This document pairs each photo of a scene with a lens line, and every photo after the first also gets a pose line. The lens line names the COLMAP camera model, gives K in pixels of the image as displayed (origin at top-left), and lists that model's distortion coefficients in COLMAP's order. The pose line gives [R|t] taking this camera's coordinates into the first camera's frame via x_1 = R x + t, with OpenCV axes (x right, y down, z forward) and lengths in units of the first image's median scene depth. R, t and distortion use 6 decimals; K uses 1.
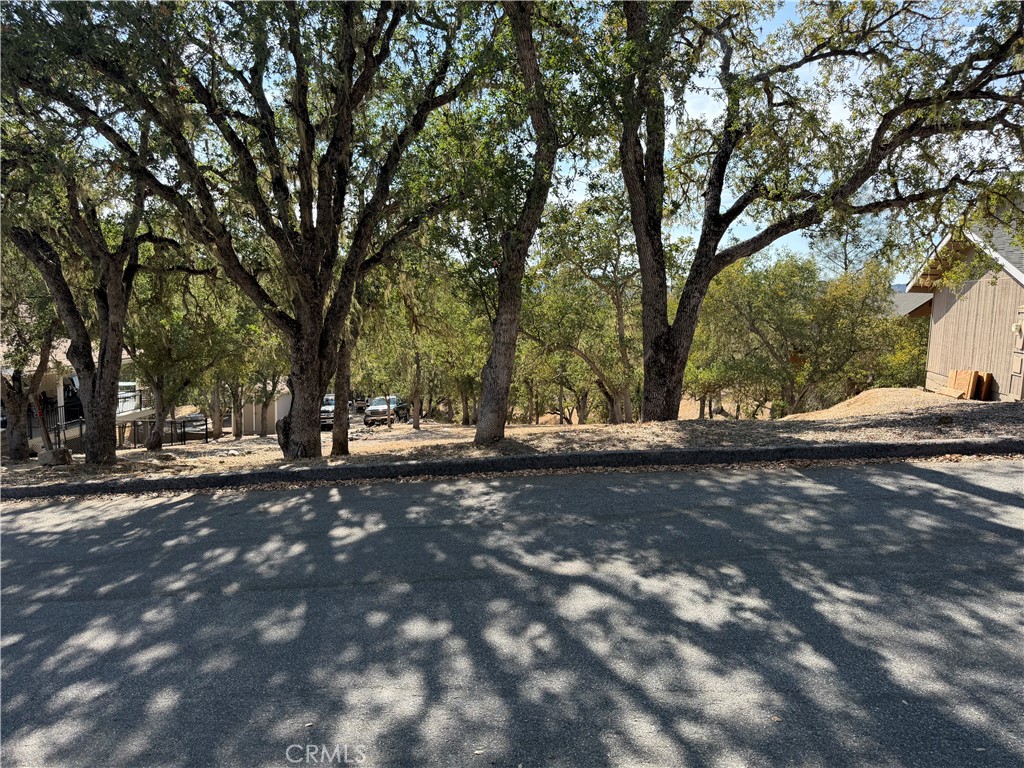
lens RADIAL K [[713.1, 0, 513.3], [0, 713.1, 386.9], [0, 0, 1]] dist [0.042361, -0.006086]
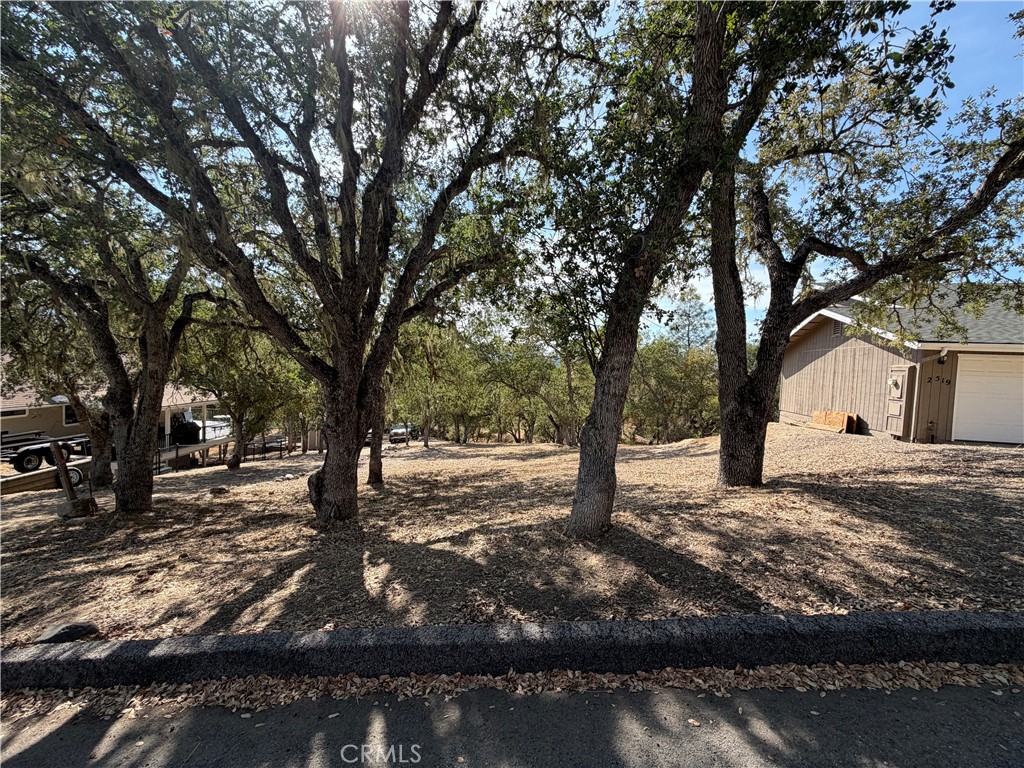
lens RADIAL K [[411.5, 0, 511.0], [0, 411.5, 384.0], [0, 0, 1]] dist [0.000045, 0.000149]
pose [[0.996496, 0.005868, 0.083440, -0.069652], [0.000325, 0.997258, -0.074009, -0.018798], [-0.083646, 0.073776, 0.993761, 0.267216]]
